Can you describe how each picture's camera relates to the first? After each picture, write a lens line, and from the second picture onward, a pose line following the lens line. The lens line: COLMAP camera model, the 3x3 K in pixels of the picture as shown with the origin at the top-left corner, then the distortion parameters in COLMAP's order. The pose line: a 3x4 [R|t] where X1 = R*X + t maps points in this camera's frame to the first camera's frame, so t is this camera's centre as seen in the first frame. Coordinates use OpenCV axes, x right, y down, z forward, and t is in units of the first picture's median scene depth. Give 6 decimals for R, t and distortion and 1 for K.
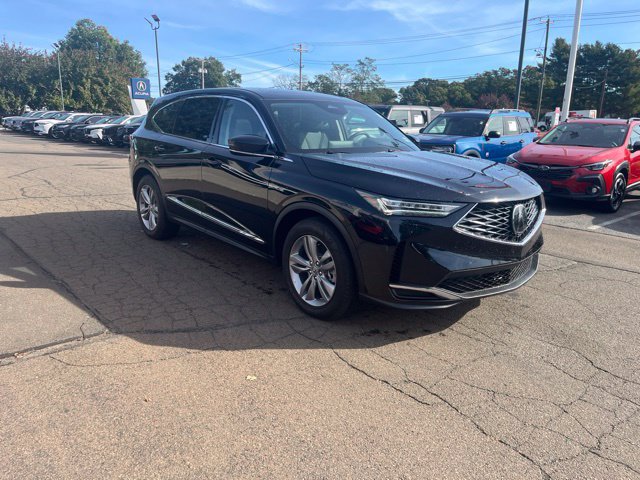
lens RADIAL K [[482.4, 0, 319.9], [0, 482.4, 242.3], [0, 0, 1]] dist [0.078926, -0.103186]
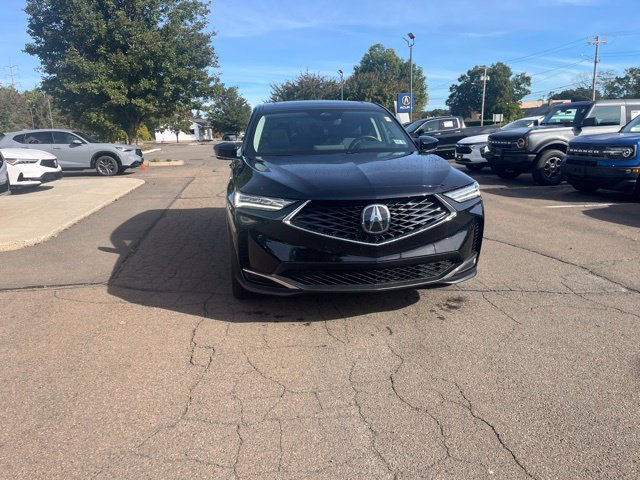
lens RADIAL K [[482.4, 0, 318.5], [0, 482.4, 243.7], [0, 0, 1]] dist [0.078926, -0.103186]
pose [[0.842877, 0.076017, -0.532710, 0.049421], [-0.084773, 0.996368, 0.008048, 0.000212], [0.531387, 0.038376, 0.846260, 0.006668]]
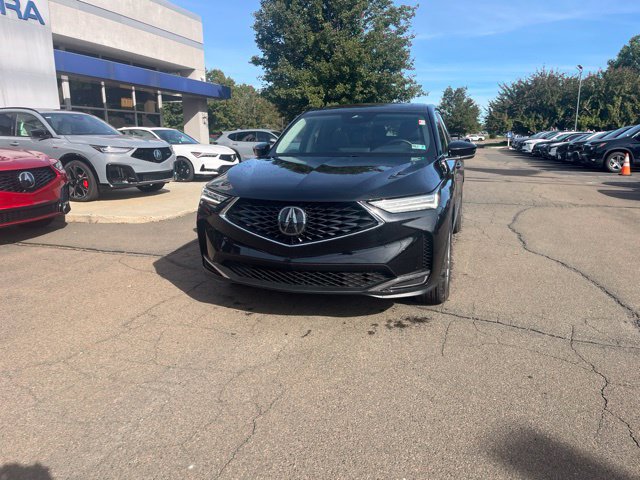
lens RADIAL K [[482.4, 0, 319.3], [0, 482.4, 240.3], [0, 0, 1]] dist [0.078926, -0.103186]
pose [[0.517574, 0.152201, -0.841993, 0.075815], [-0.188783, 0.980115, 0.061124, -0.004740], [0.834553, 0.127318, 0.536015, 0.030665]]
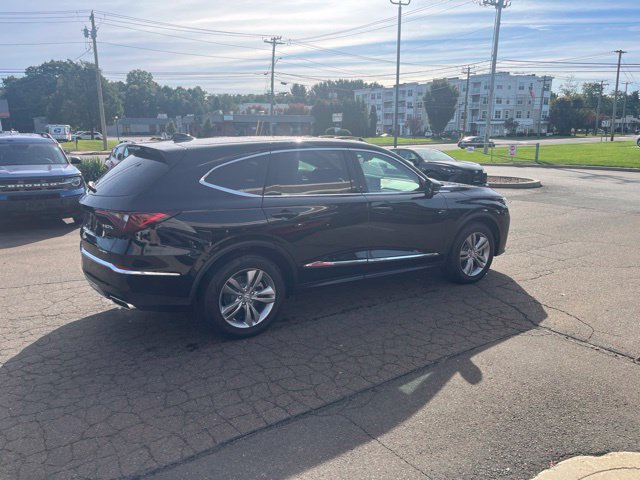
lens RADIAL K [[482.4, 0, 320.2], [0, 482.4, 240.9], [0, 0, 1]] dist [0.078926, -0.103186]
pose [[0.130852, -0.239447, 0.962051, -0.103168], [0.247543, 0.947550, 0.202169, -0.027770], [-0.960000, 0.211695, 0.183262, 0.074560]]
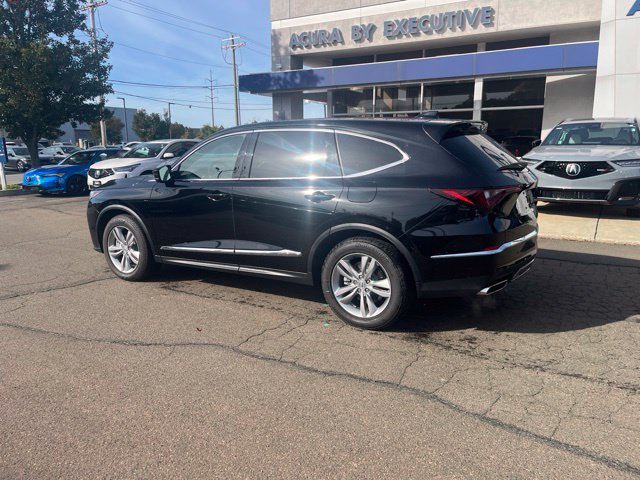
lens RADIAL K [[482.4, 0, 317.9], [0, 482.4, 242.2], [0, 0, 1]] dist [0.078926, -0.103186]
pose [[-0.955689, 0.043500, -0.291148, 0.016770], [-0.085375, 0.905559, 0.415540, -0.045753], [0.281728, 0.421984, -0.861719, 0.178110]]
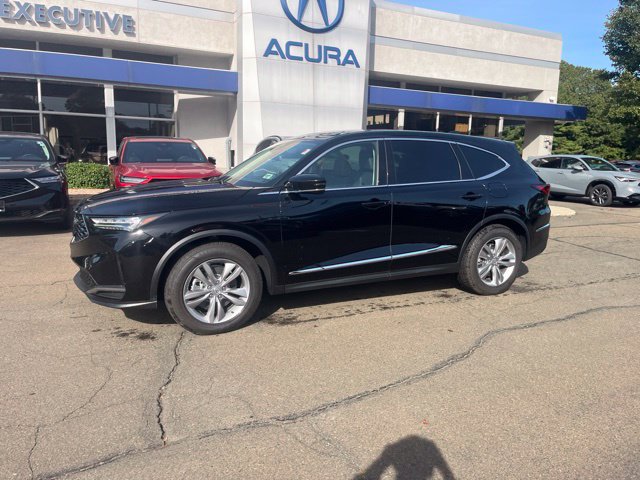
lens RADIAL K [[482.4, 0, 320.0], [0, 482.4, 234.2], [0, 0, 1]] dist [0.078926, -0.103186]
pose [[-0.277100, 0.123533, -0.952867, 0.086188], [-0.261368, 0.944614, 0.198471, -0.026455], [0.924609, 0.304046, -0.229465, 0.112144]]
